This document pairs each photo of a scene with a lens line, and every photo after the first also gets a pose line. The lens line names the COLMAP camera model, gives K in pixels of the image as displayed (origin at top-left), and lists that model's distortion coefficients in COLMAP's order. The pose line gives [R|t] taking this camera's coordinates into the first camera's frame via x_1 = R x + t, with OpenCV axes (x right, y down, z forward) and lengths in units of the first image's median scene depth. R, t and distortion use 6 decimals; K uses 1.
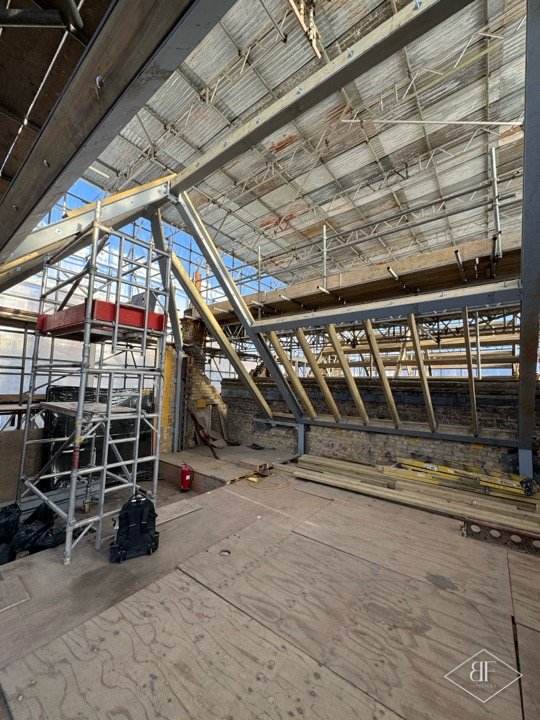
lens RADIAL K [[284.1, 0, 270.0], [0, 284.1, 360.0], [0, 0, 1]] dist [0.000751, -0.000030]
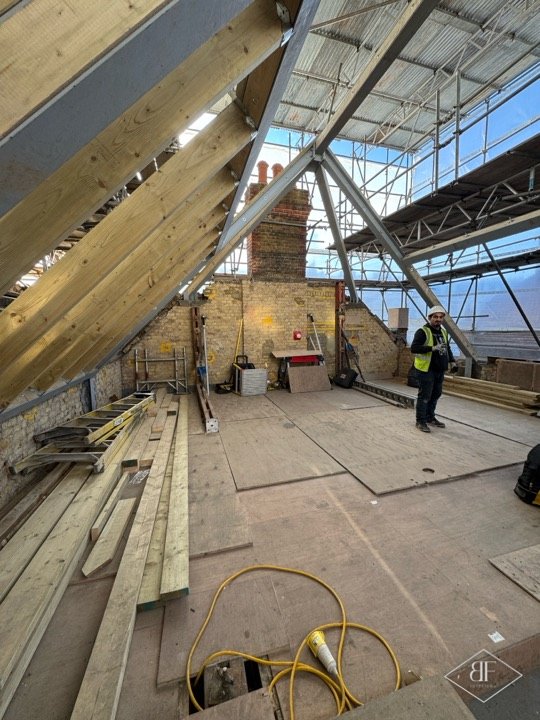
lens RADIAL K [[284.1, 0, 270.0], [0, 284.1, 360.0], [0, 0, 1]] dist [0.000751, -0.000030]
pose [[-0.804333, -0.076470, 0.589238, -0.217960], [-0.054964, 0.997007, 0.054361, 0.196312], [-0.591631, 0.011337, -0.806129, 1.733135]]
